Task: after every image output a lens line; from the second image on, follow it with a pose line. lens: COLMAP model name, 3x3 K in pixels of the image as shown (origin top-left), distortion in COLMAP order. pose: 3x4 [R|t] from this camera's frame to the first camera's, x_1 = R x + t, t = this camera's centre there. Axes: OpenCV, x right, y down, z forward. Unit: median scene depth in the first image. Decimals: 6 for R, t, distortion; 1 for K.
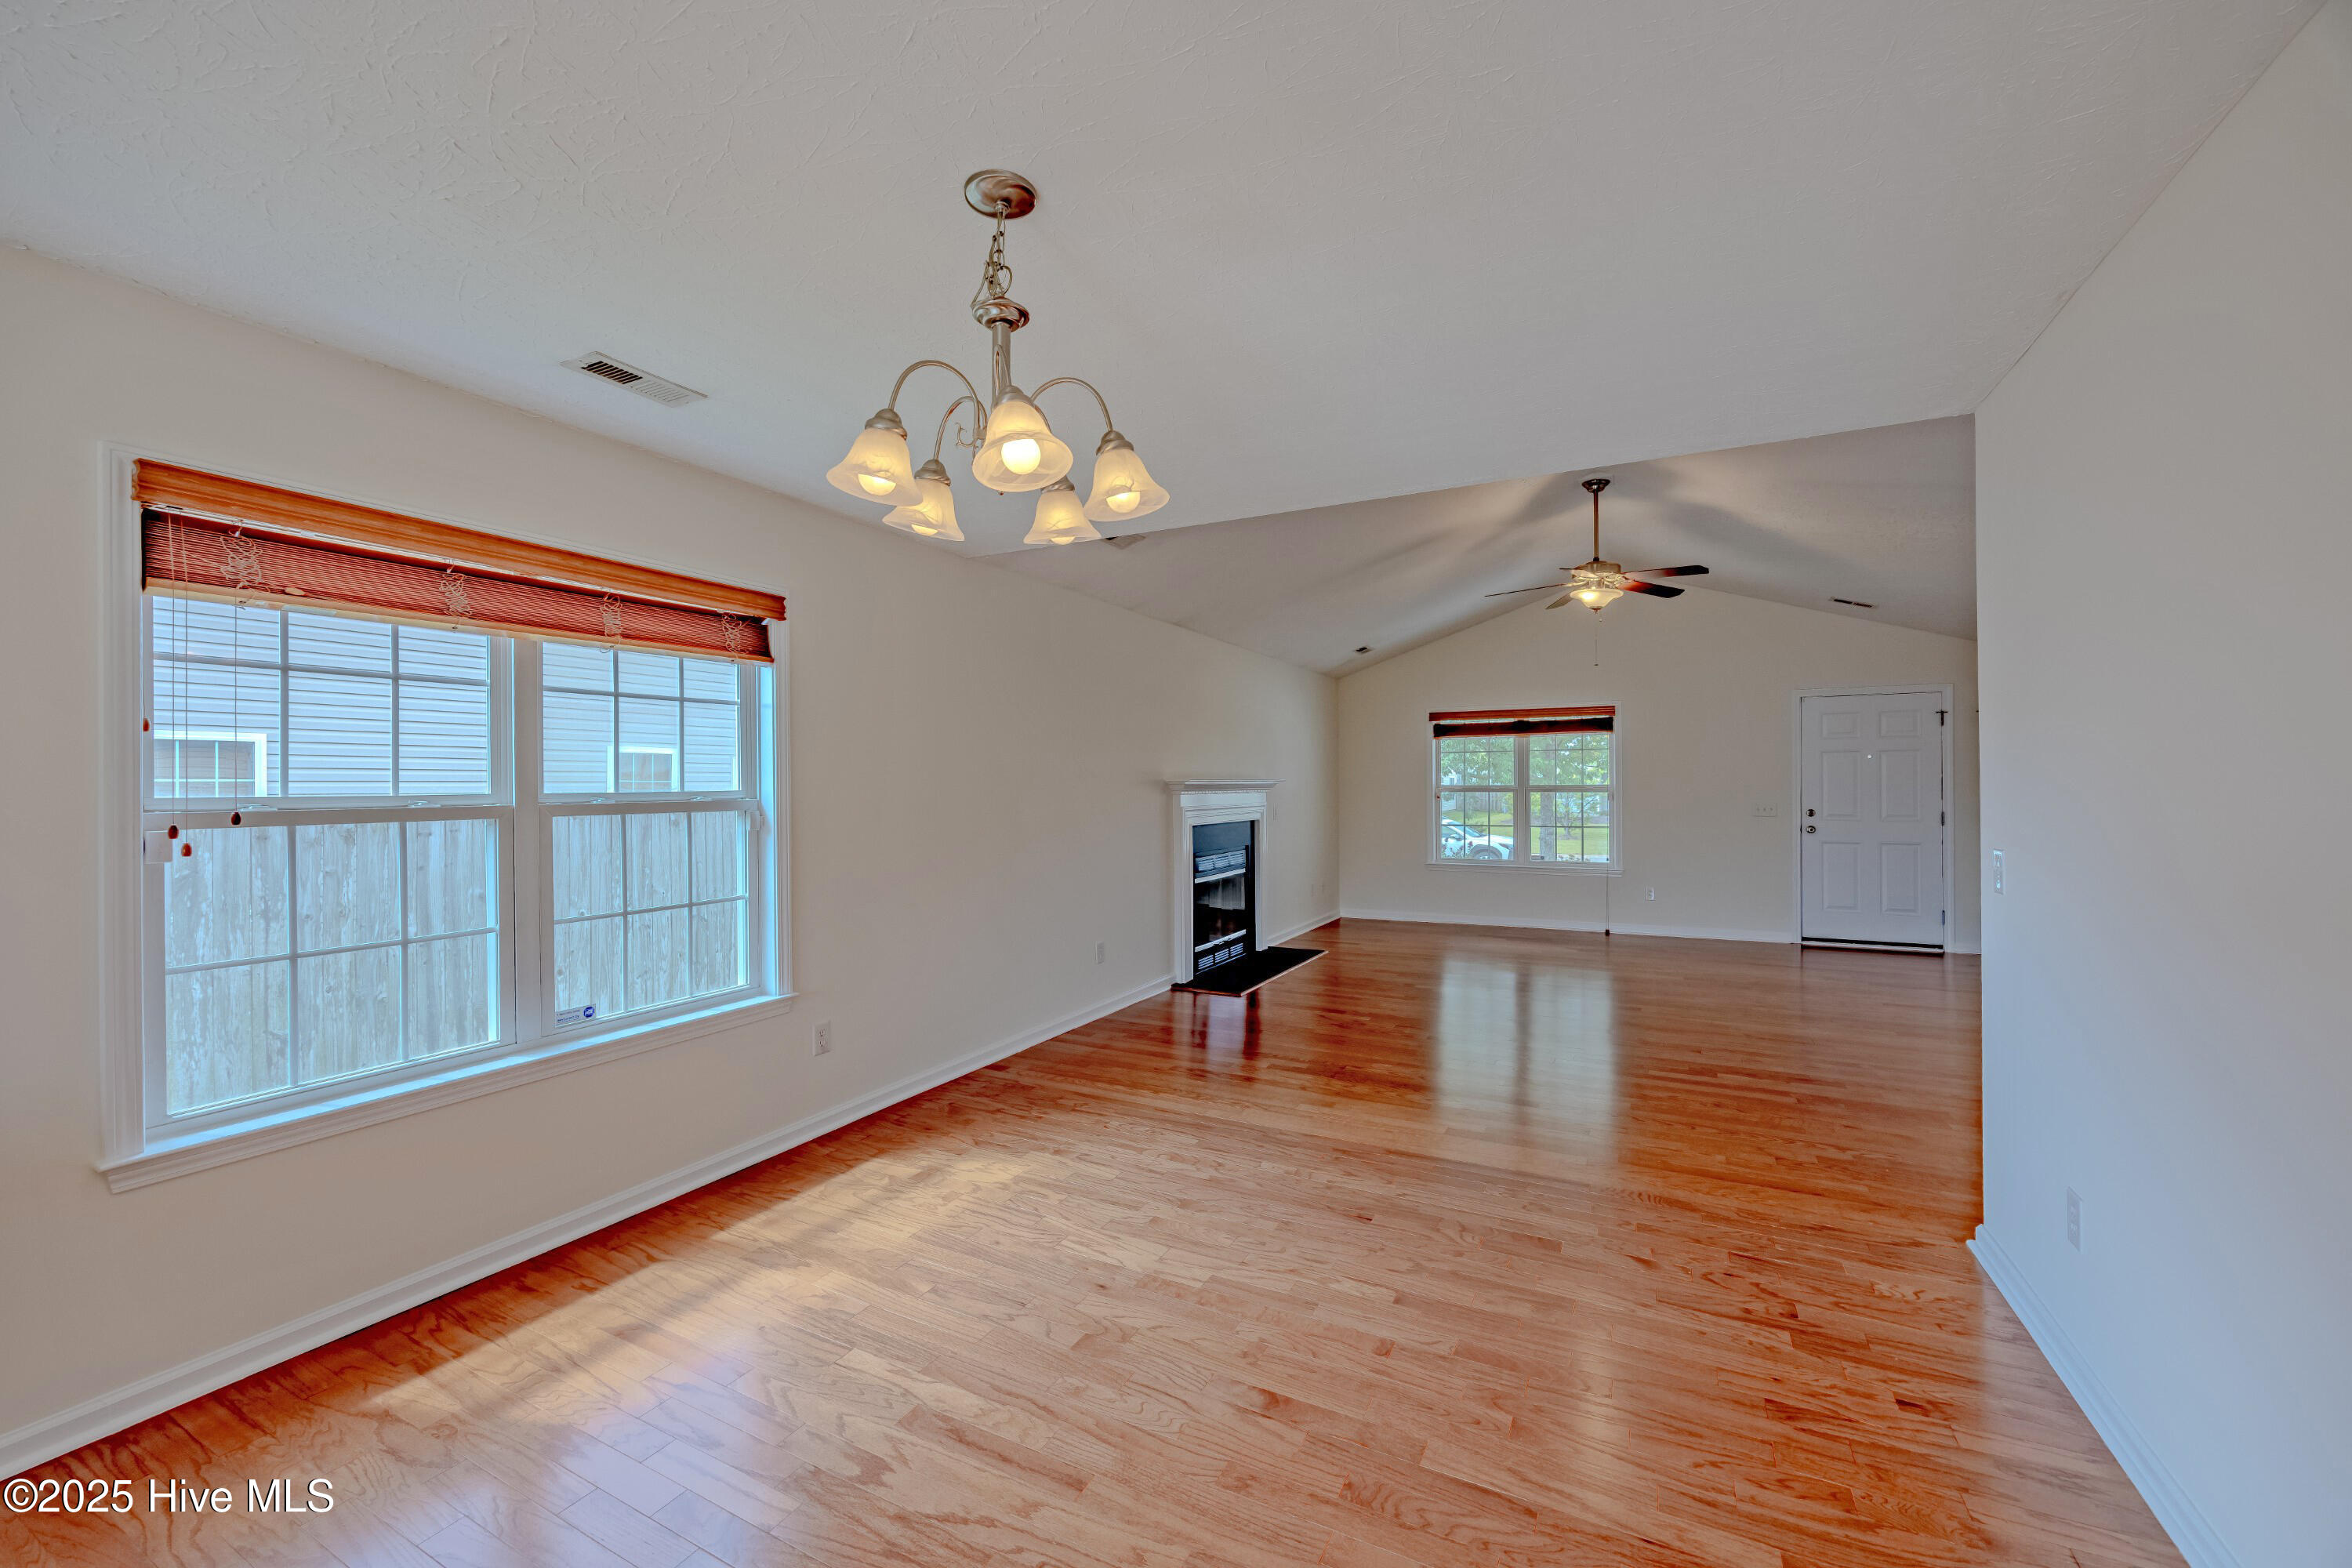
lens RADIAL K [[917.4, 0, 1156.6], [0, 917.4, 776.8], [0, 0, 1]] dist [-0.009758, 0.000033]
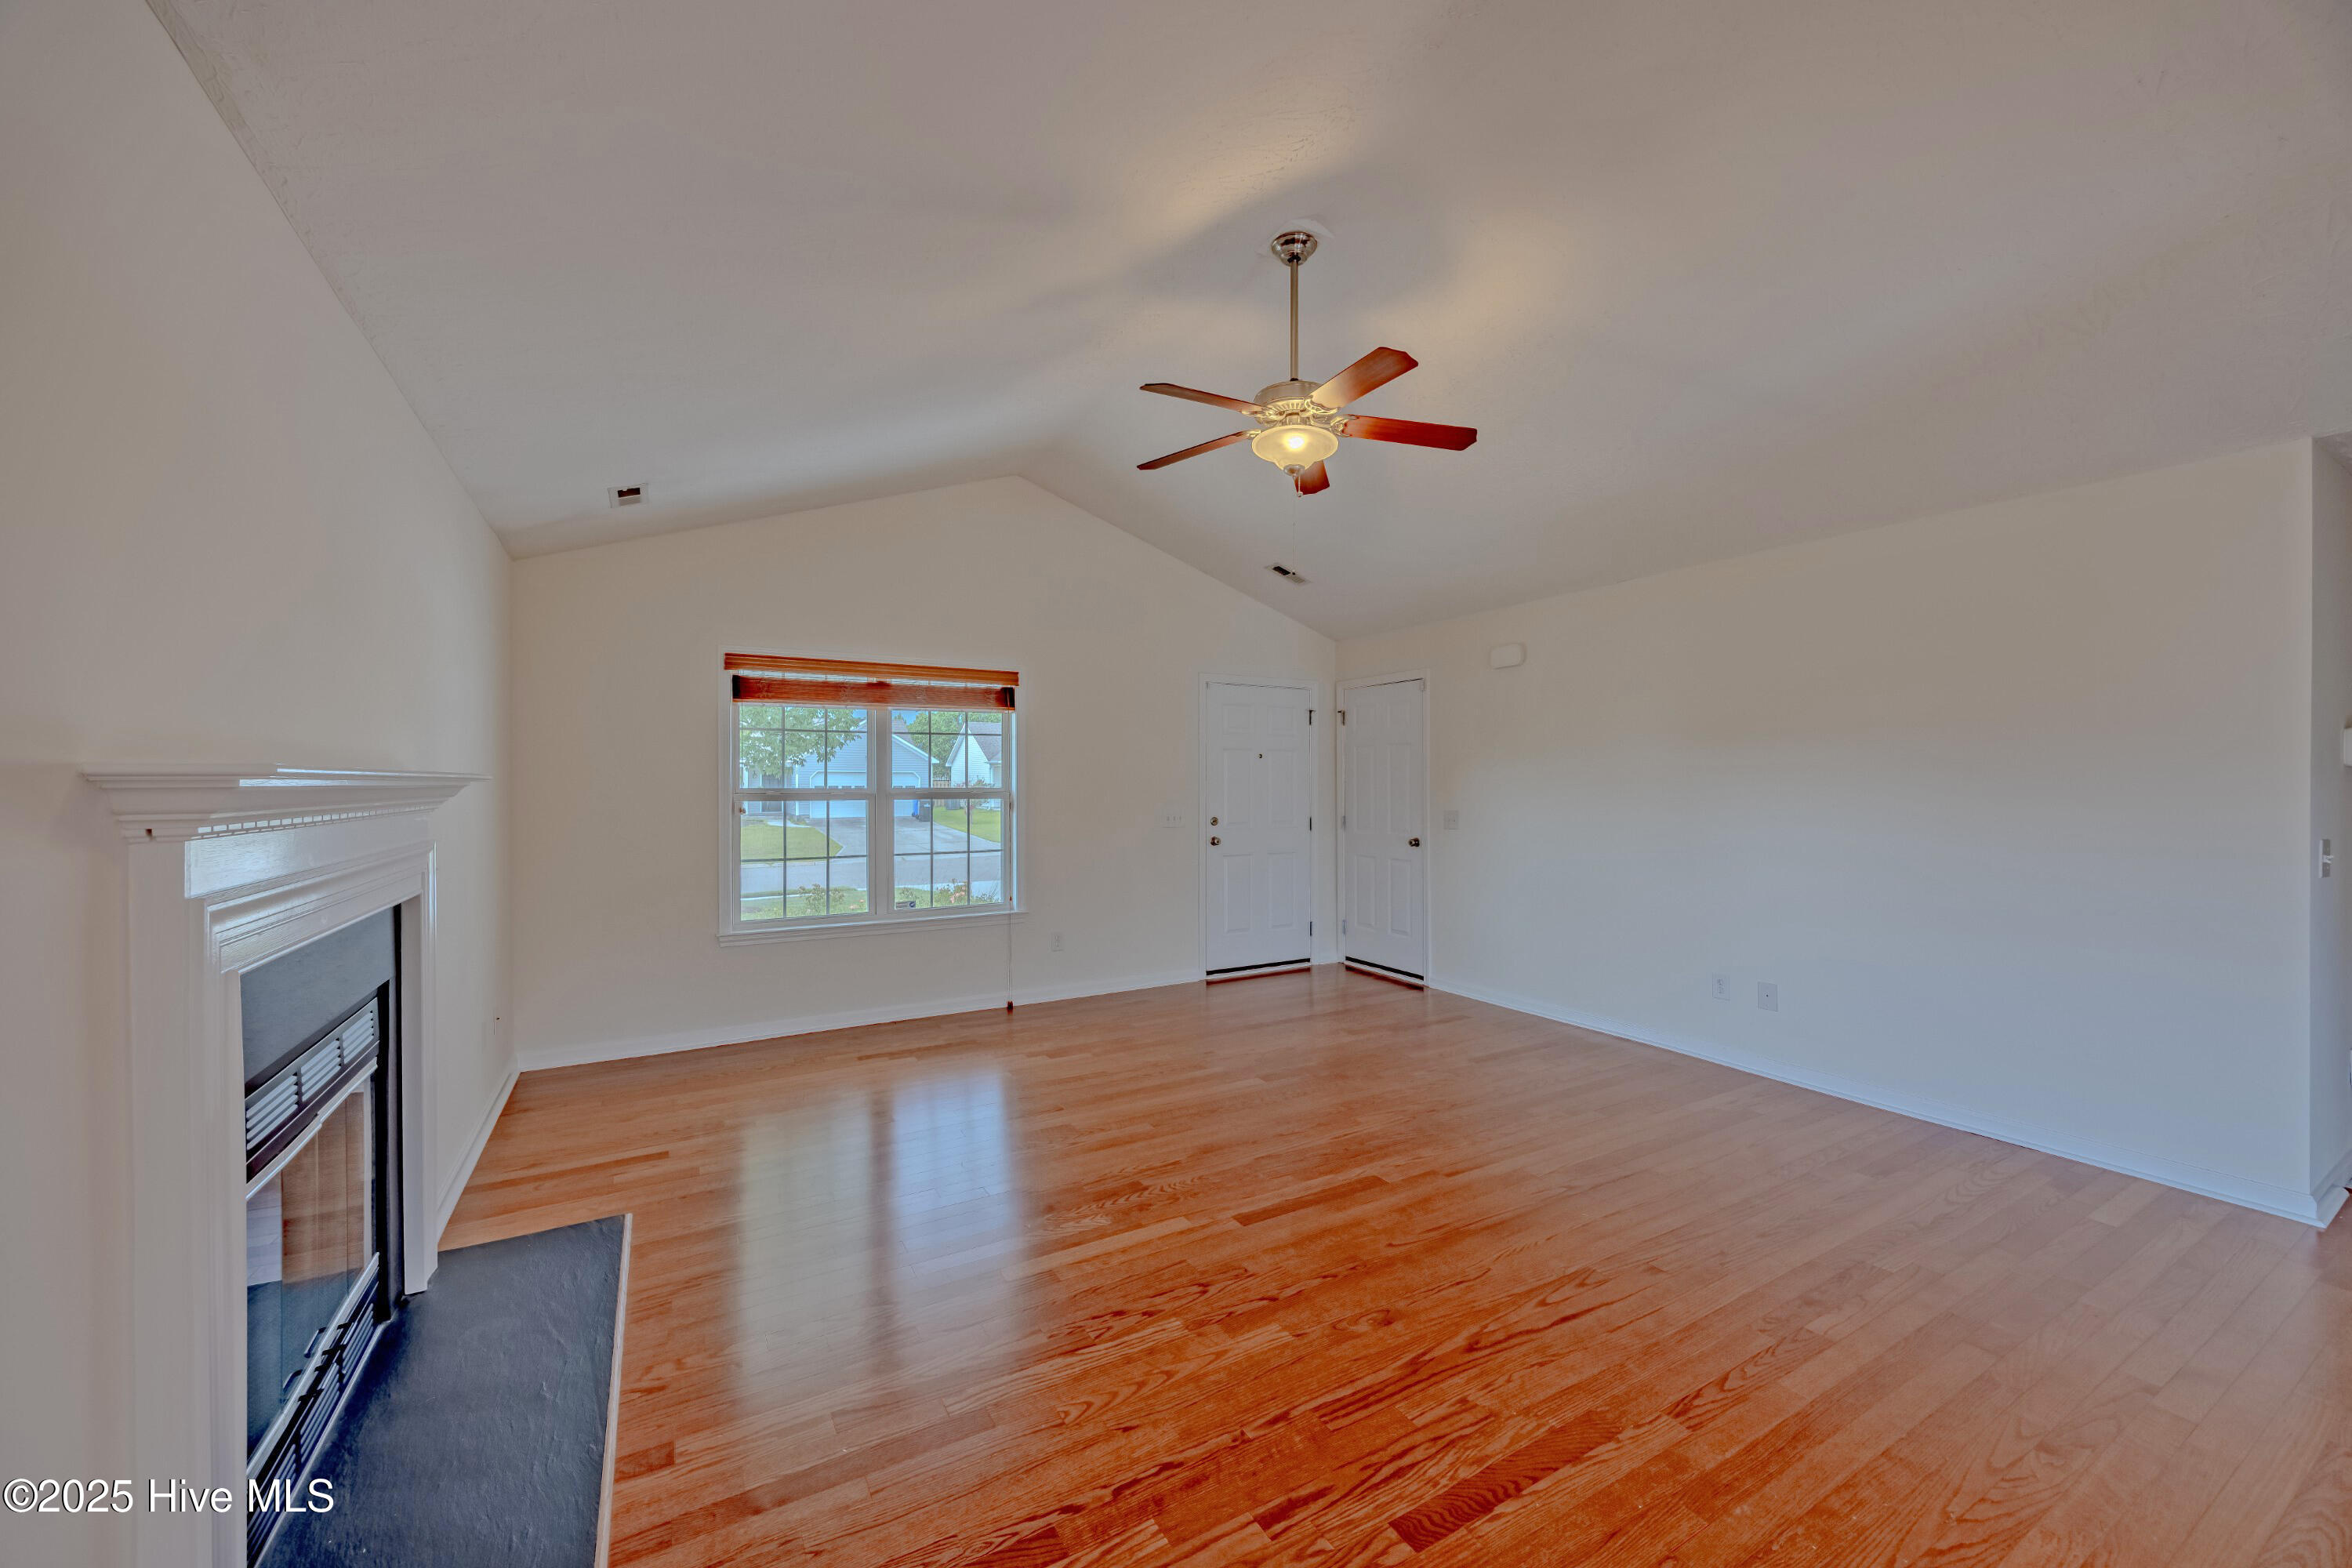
lens RADIAL K [[917.4, 0, 1172.7], [0, 917.4, 789.3], [0, 0, 1]] dist [-0.009758, 0.000033]
pose [[0.527575, -0.001023, 0.849508, -0.019274], [-0.009816, 0.999925, 0.007300, 0.003440], [-0.849452, -0.012190, 0.527526, 0.525571]]
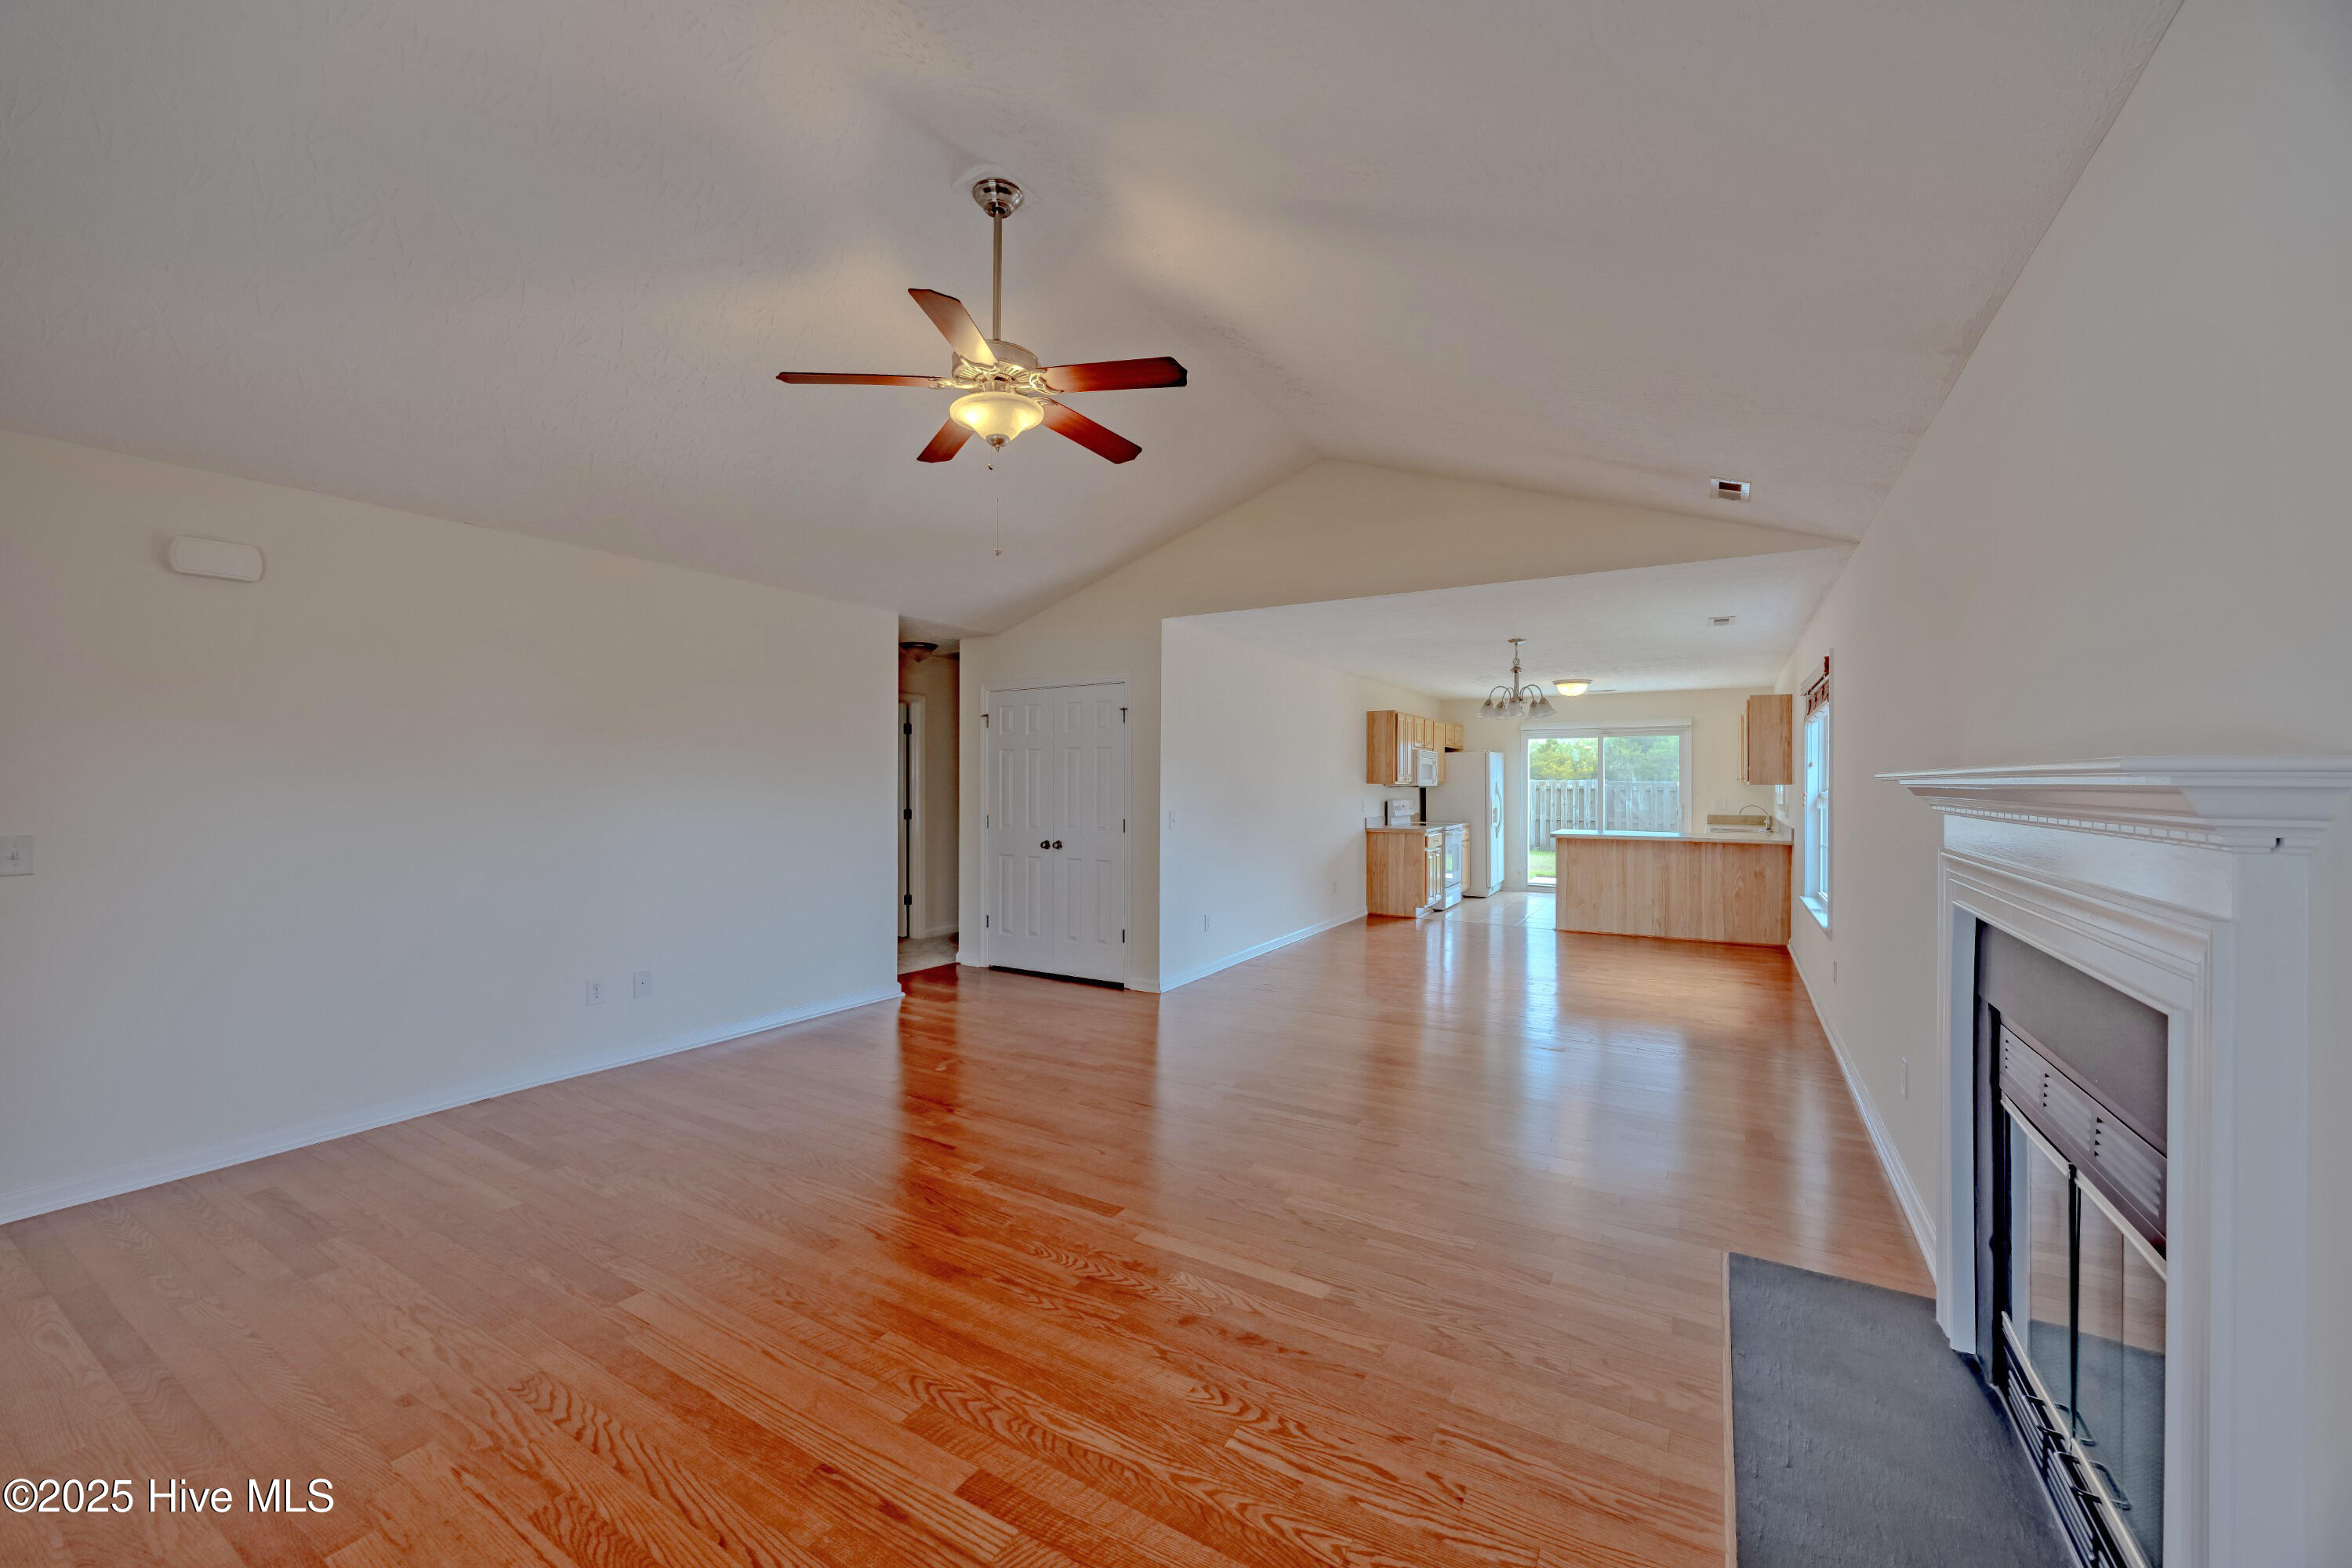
lens RADIAL K [[917.4, 0, 1173.6], [0, 917.4, 785.4], [0, 0, 1]] dist [-0.009758, 0.000033]
pose [[-0.999853, 0.002910, 0.016876, 0.262969], [0.002749, 0.999950, -0.009584, 0.007500], [-0.016903, -0.009537, -0.999812, 1.046271]]
